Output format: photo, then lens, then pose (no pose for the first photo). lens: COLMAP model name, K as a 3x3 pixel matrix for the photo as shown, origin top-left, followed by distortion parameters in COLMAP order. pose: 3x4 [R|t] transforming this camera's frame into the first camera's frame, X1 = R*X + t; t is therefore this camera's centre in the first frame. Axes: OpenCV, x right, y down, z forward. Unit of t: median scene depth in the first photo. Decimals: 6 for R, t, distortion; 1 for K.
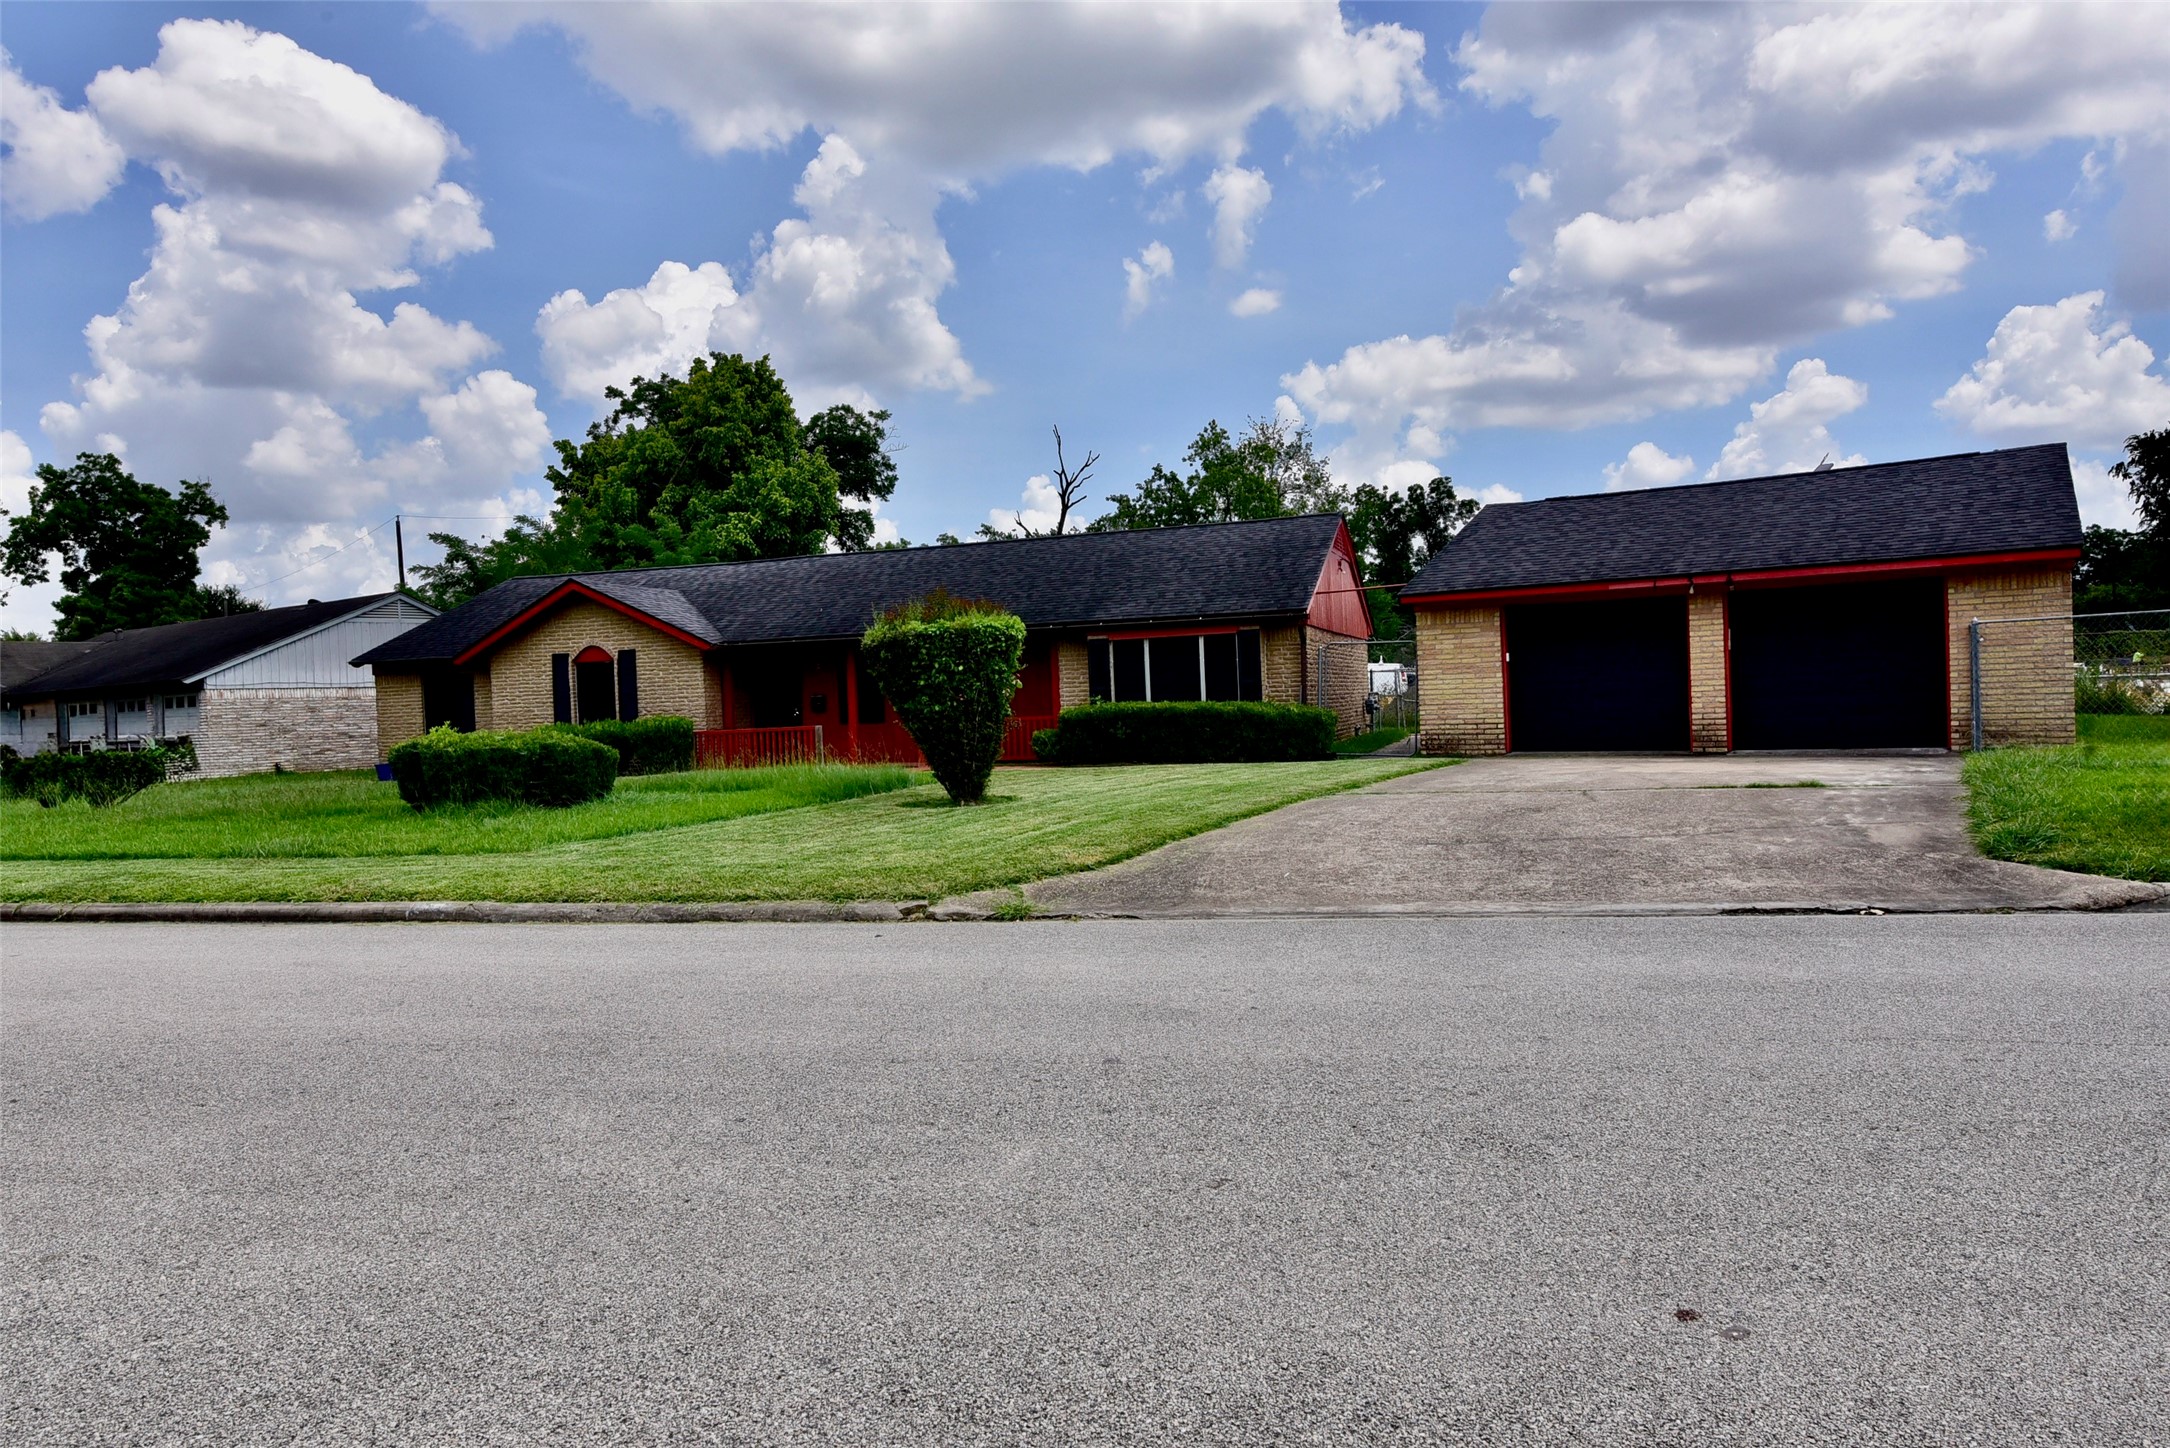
lens RADIAL K [[1407.3, 0, 1085.0], [0, 1407.3, 724.0], [0, 0, 1]] dist [-0.006950, 0.004288]
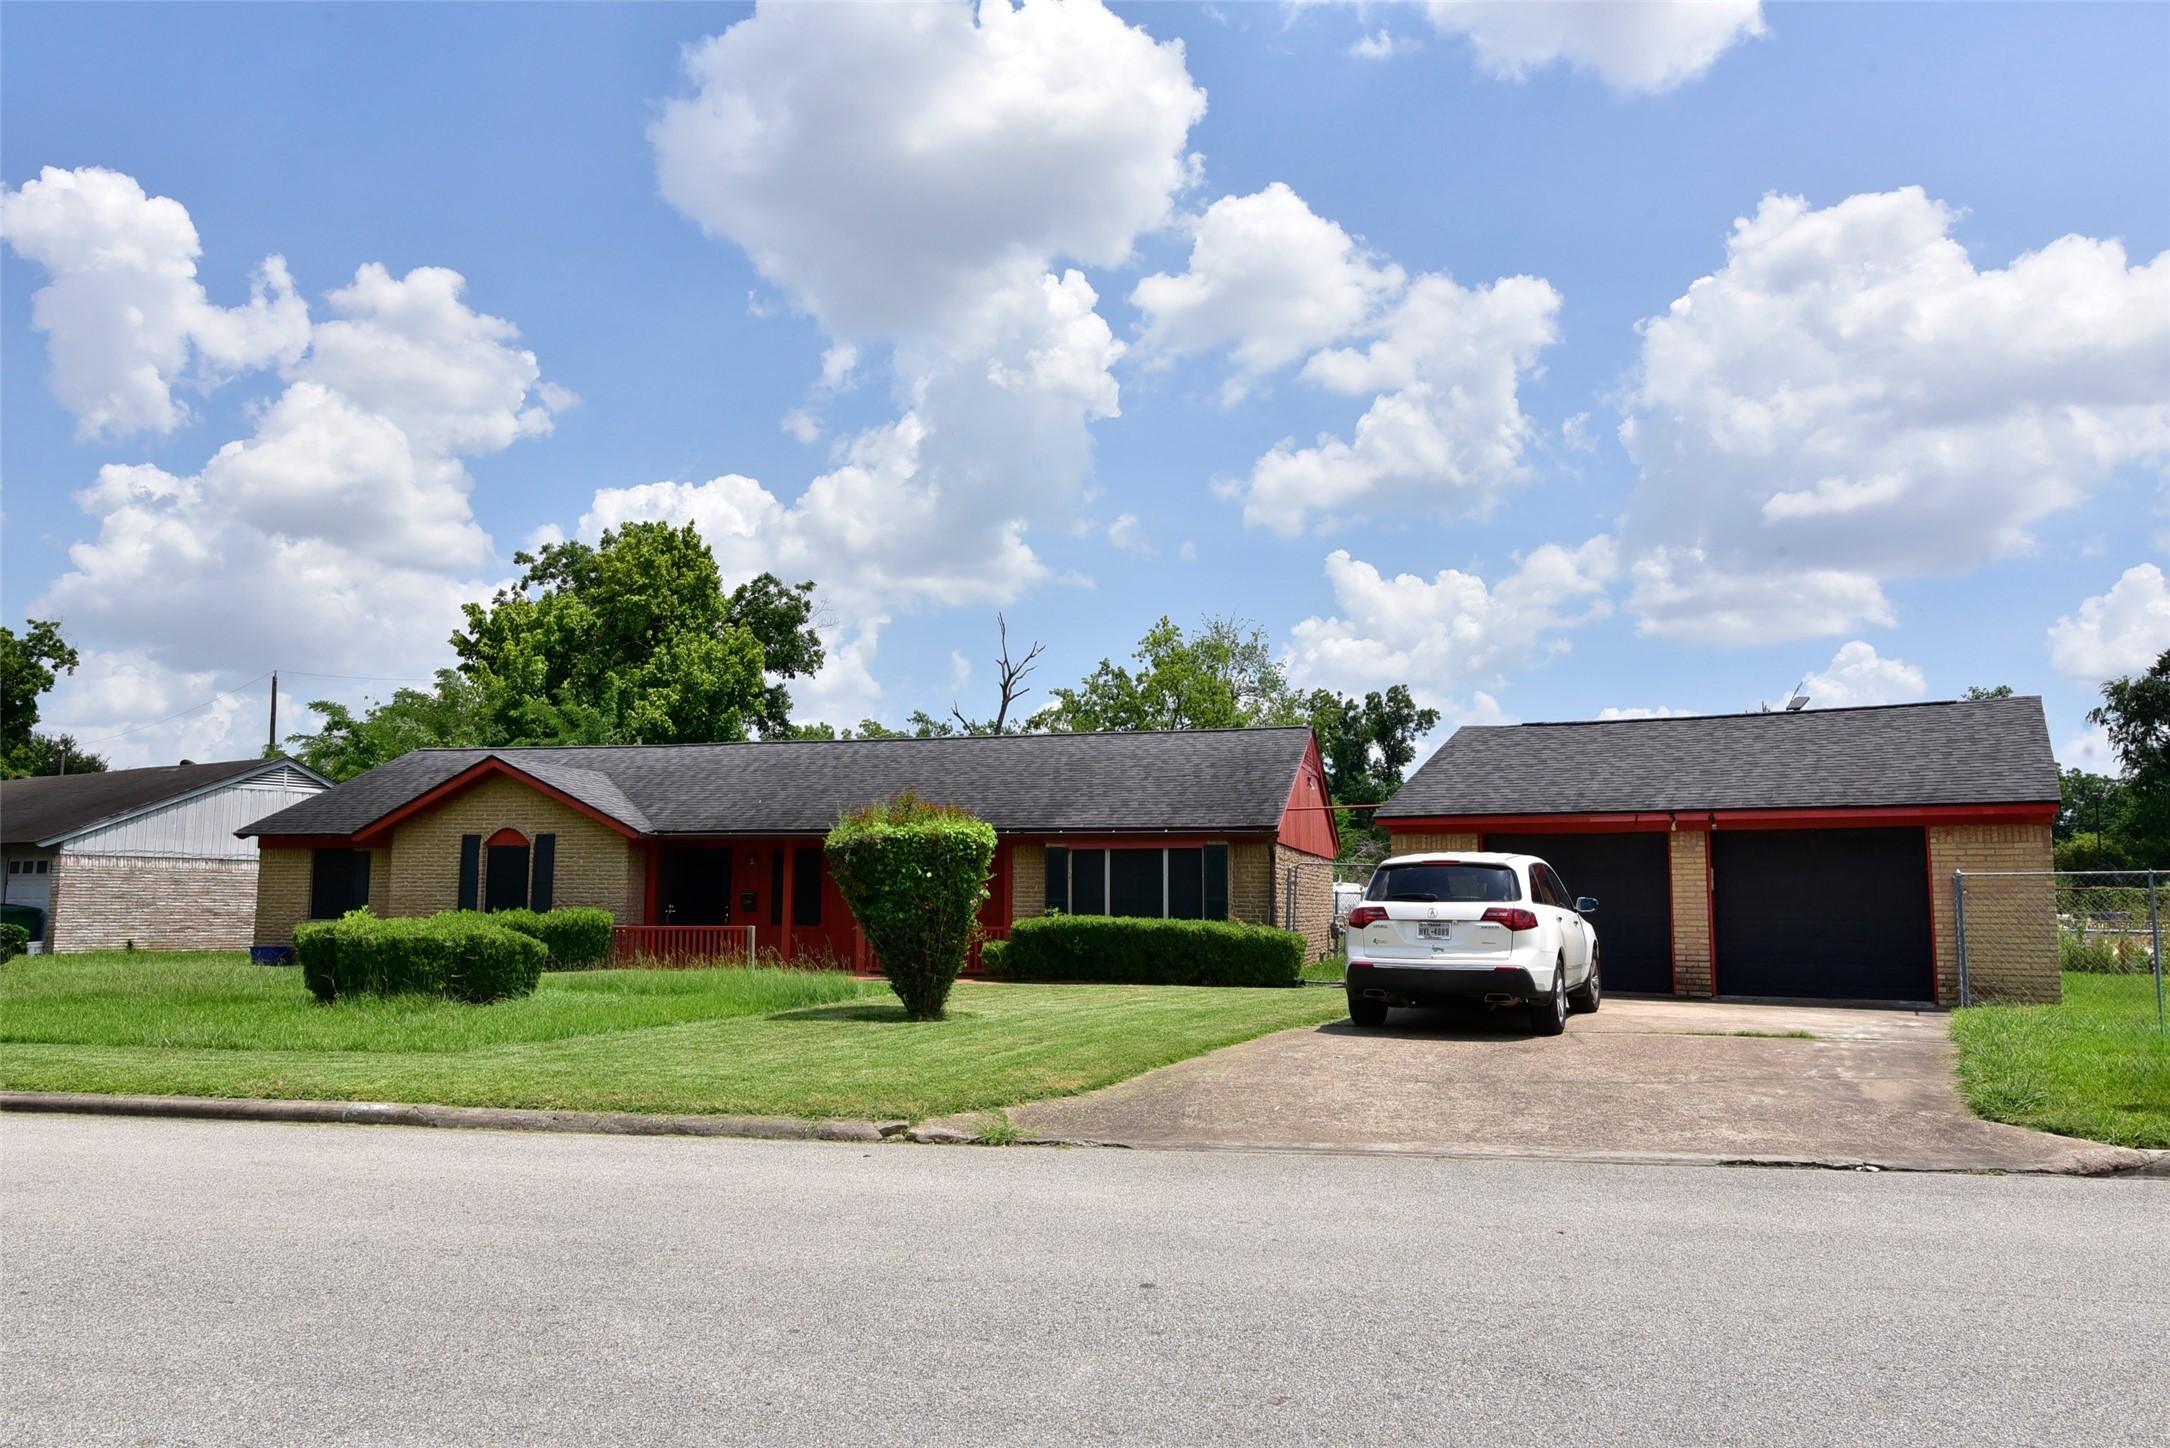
lens RADIAL K [[1532.8, 0, 1085.0], [0, 1532.8, 724.0], [0, 0, 1]] dist [-0.001377, 0.000478]
pose [[0.997794, 0.049876, 0.043817, -0.022291], [-0.043462, 0.989647, -0.136781, -0.002266], [-0.050186, 0.134575, 0.989632, -0.035454]]
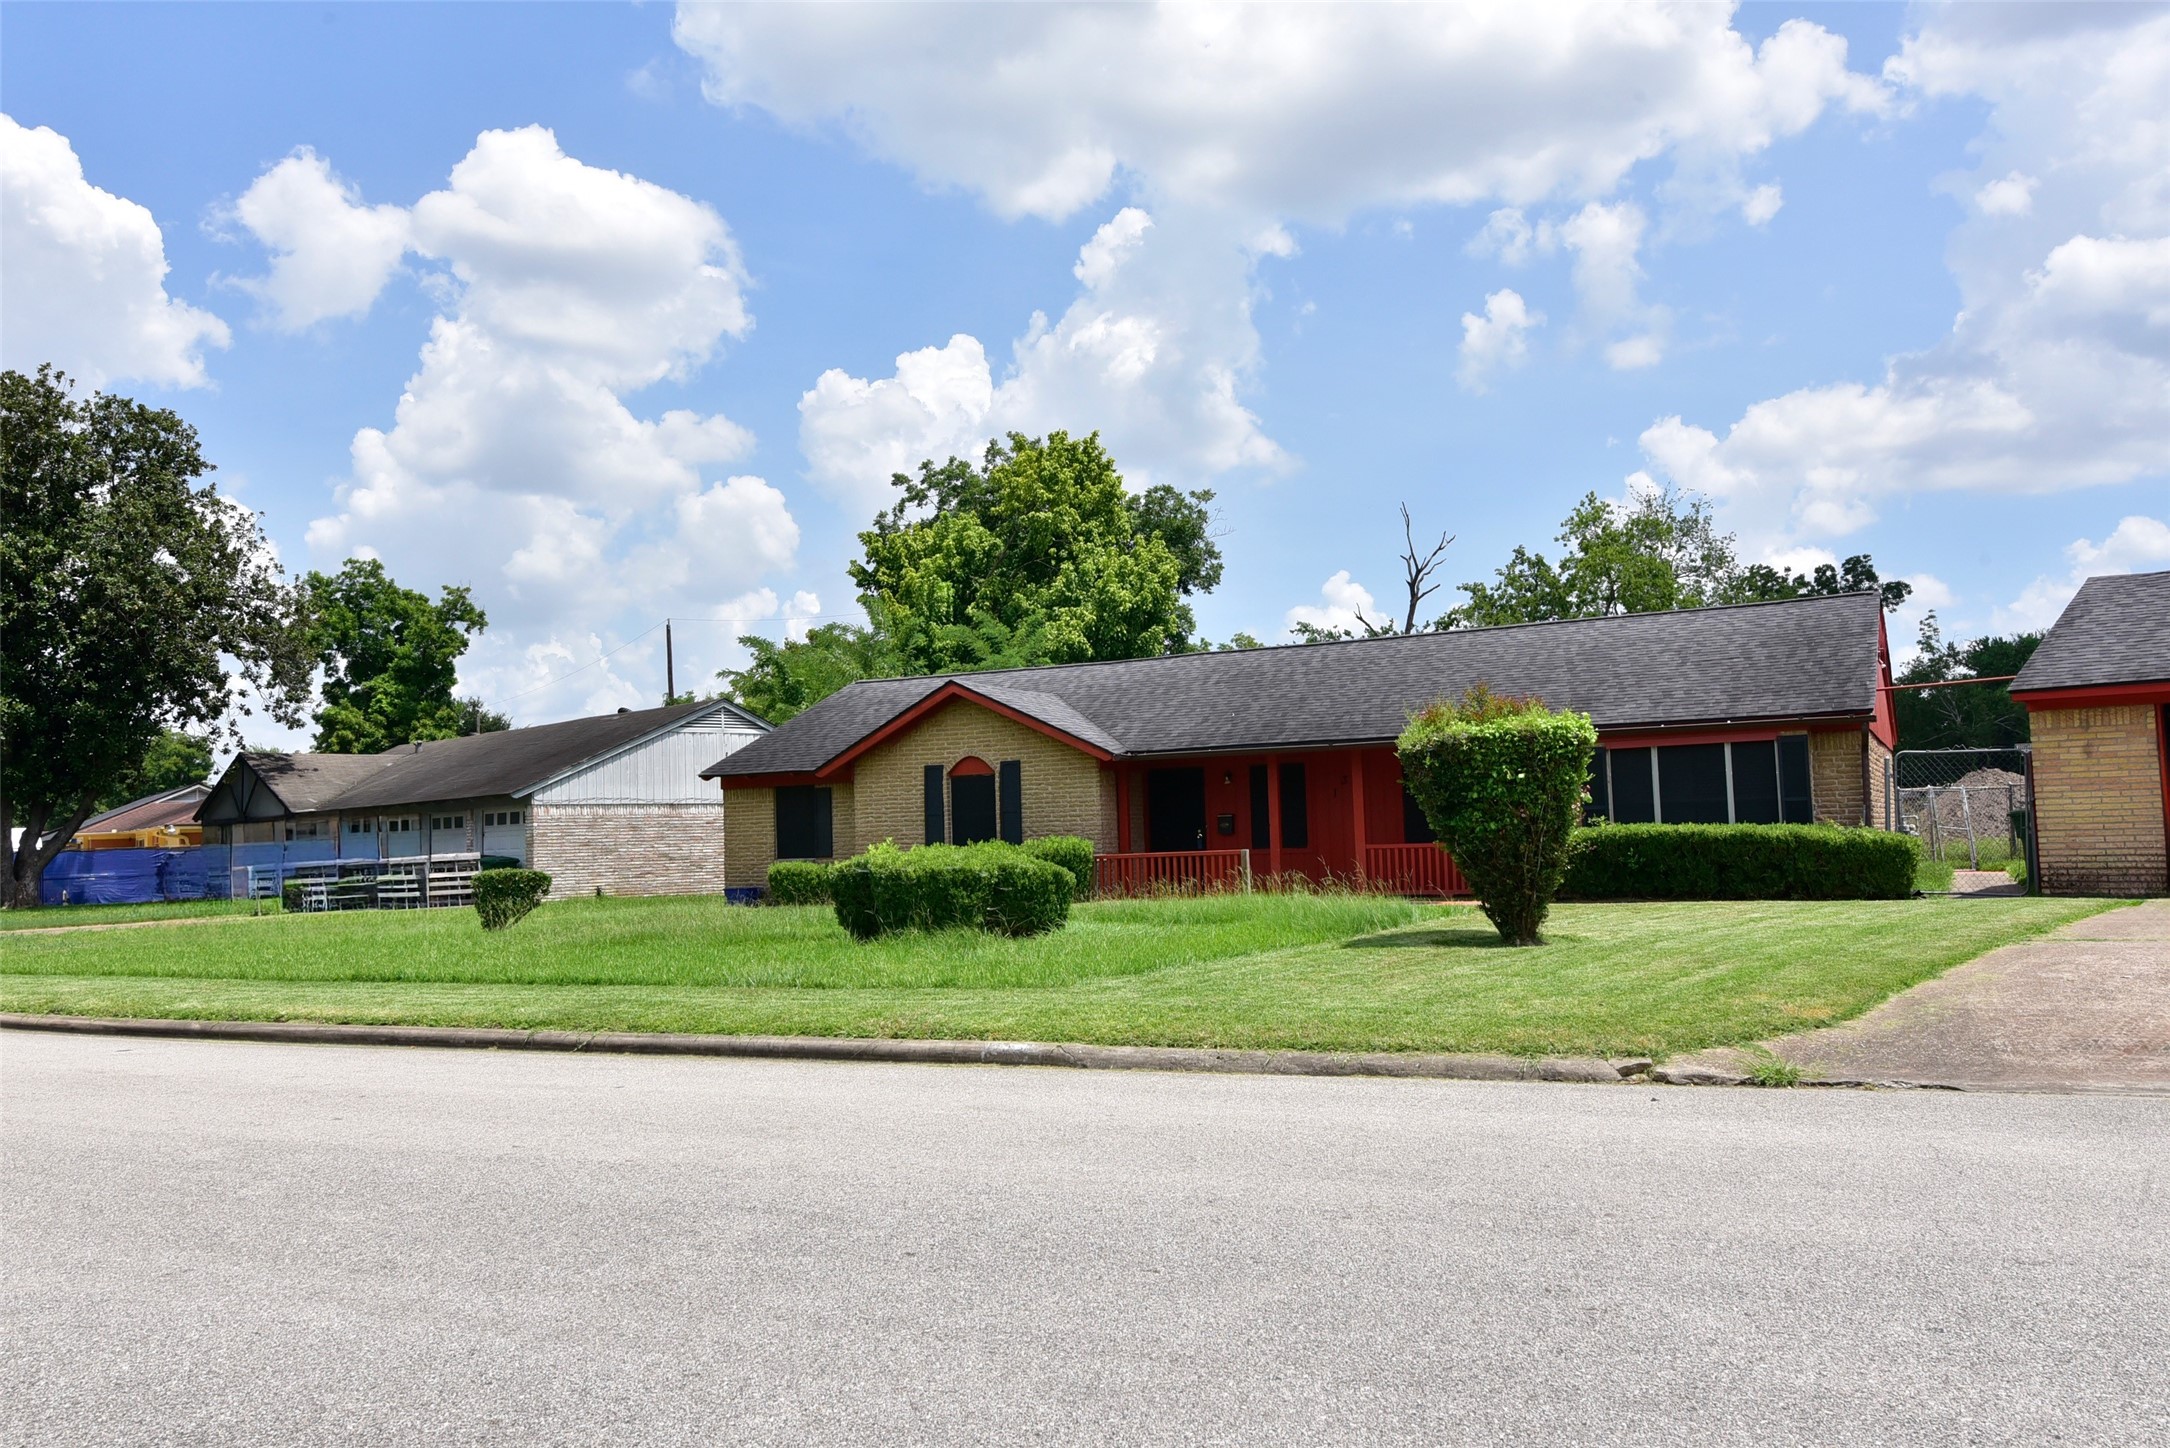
lens RADIAL K [[1651.1, 0, 1089.7], [0, 1651.1, 686.2], [0, 0, 1]] dist [-0.001363, 0.002535]
pose [[0.983915, -0.007009, -0.178500, -0.113231], [-0.011296, 0.994789, -0.101327, 0.005542], [0.178280, 0.101713, 0.978709, -0.003220]]
